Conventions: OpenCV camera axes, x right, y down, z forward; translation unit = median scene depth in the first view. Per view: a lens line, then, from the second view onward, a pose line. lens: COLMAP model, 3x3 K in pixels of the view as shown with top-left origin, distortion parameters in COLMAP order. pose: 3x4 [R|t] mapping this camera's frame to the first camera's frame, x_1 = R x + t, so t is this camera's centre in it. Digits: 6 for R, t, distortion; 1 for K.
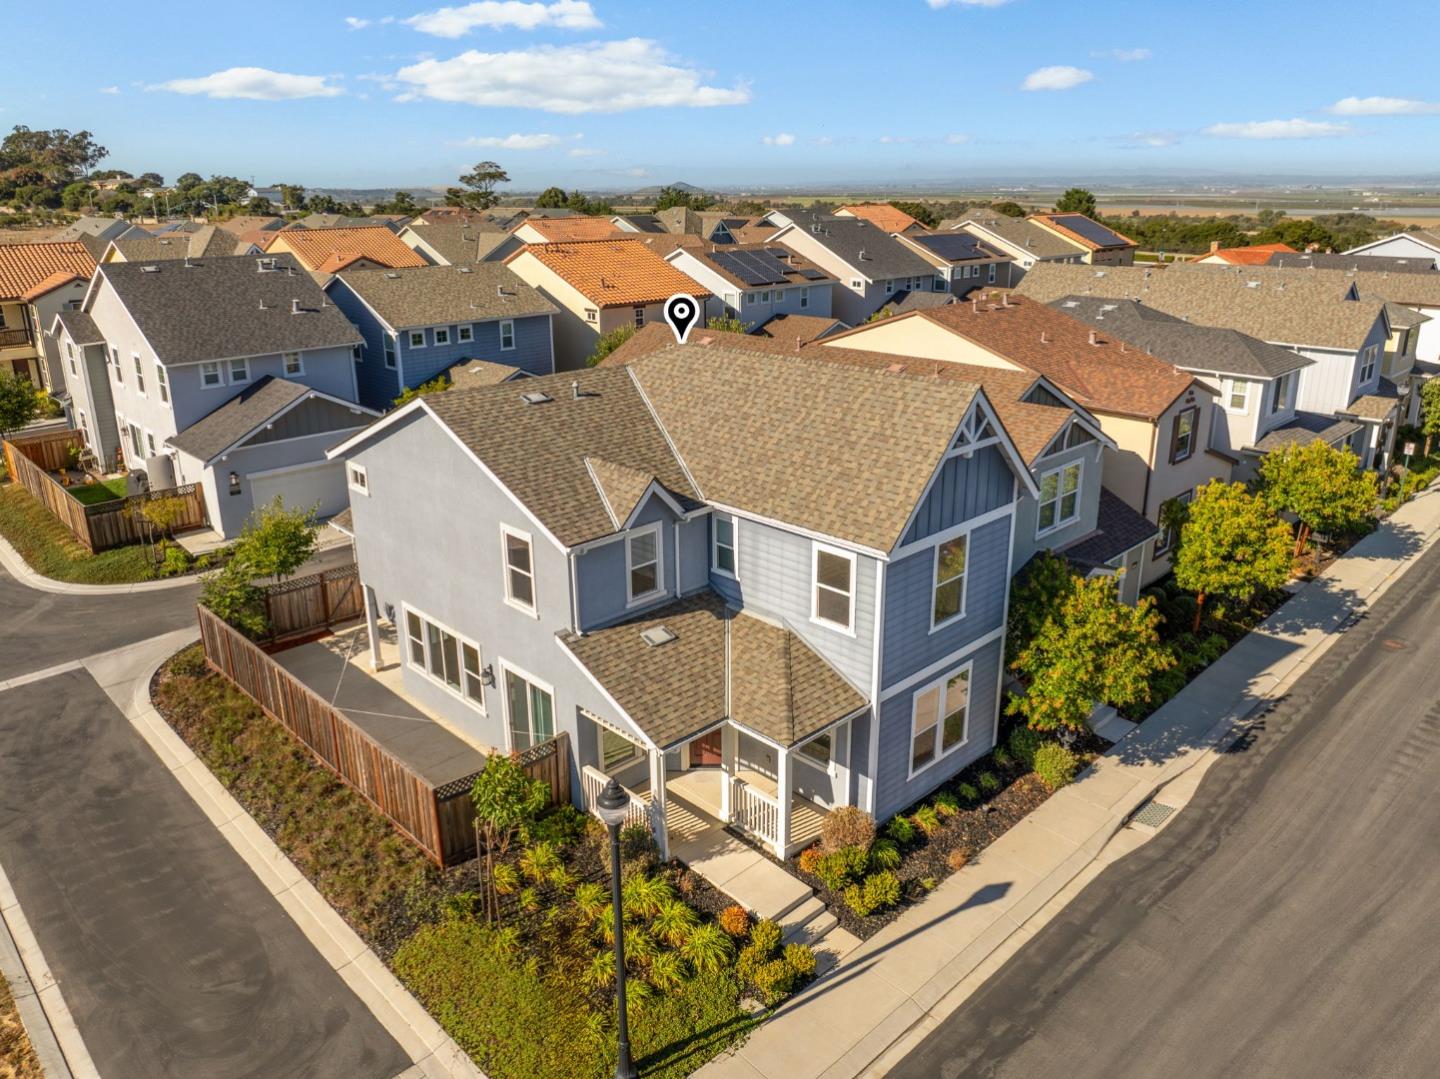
lens RADIAL K [[1014.1, 0, 721.5], [0, 1014.1, 532.2], [0, 0, 1]] dist [-0.035819, 0.002870]
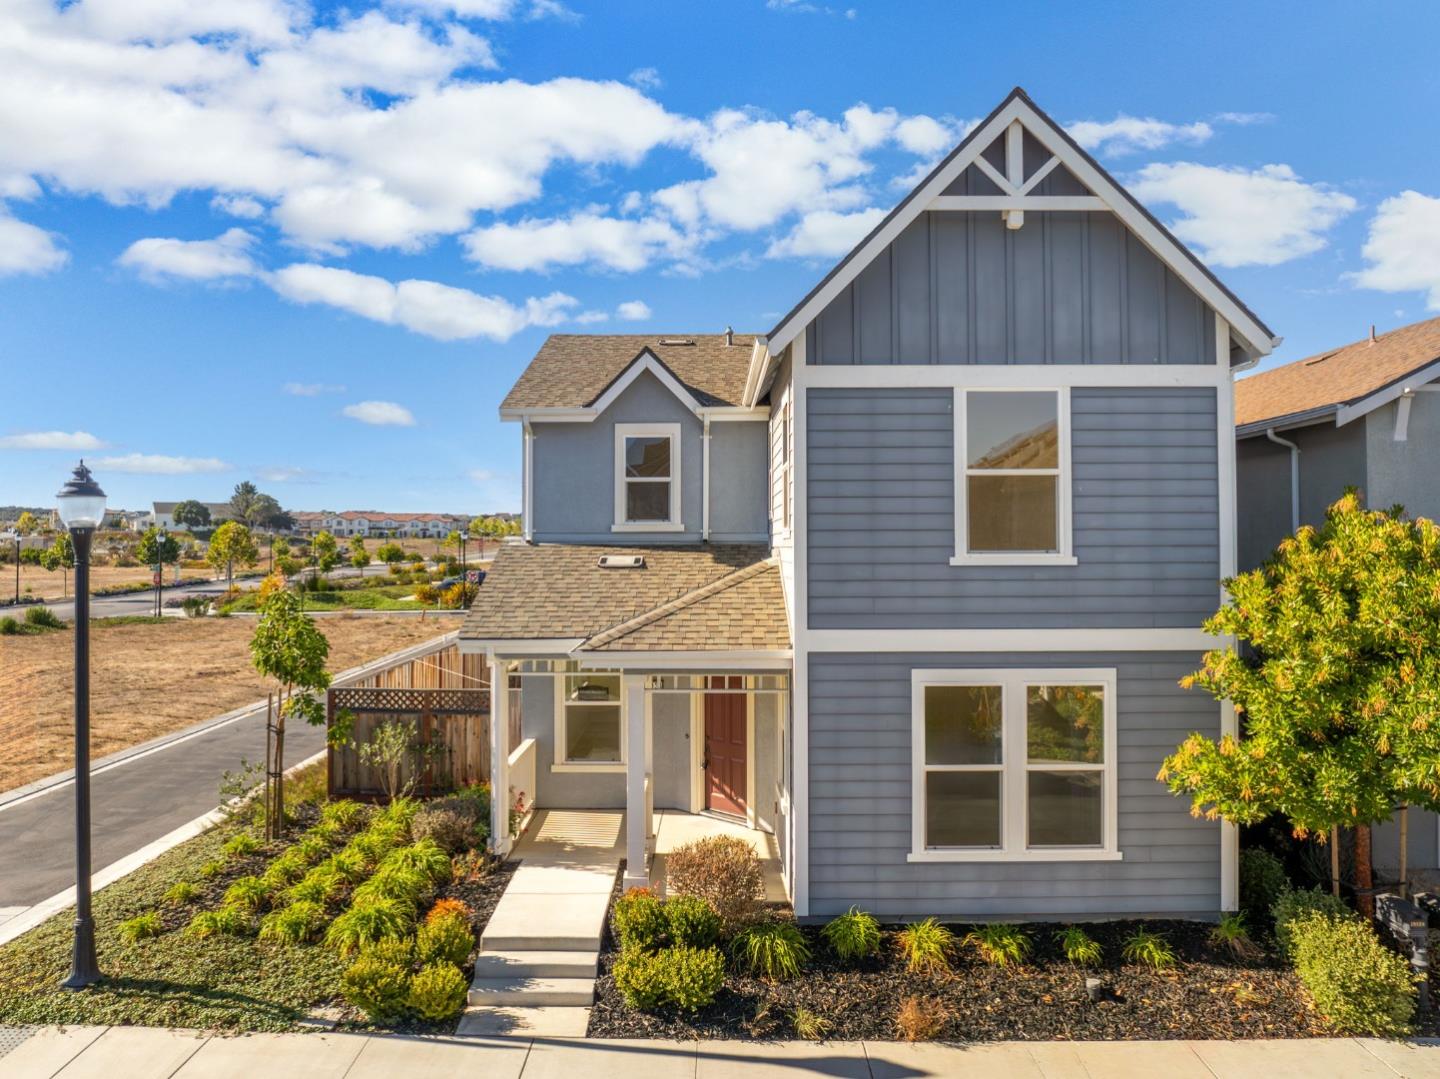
lens RADIAL K [[1023.3, 0, 720.0], [0, 1023.3, 539.5], [0, 0, 1]] dist [-0.031135, -0.000233]
pose [[0.708205, -0.012581, -0.705894, 0.493717], [-0.223210, 0.944566, -0.240776, 0.244025], [0.669793, 0.328081, 0.666138, 0.547491]]
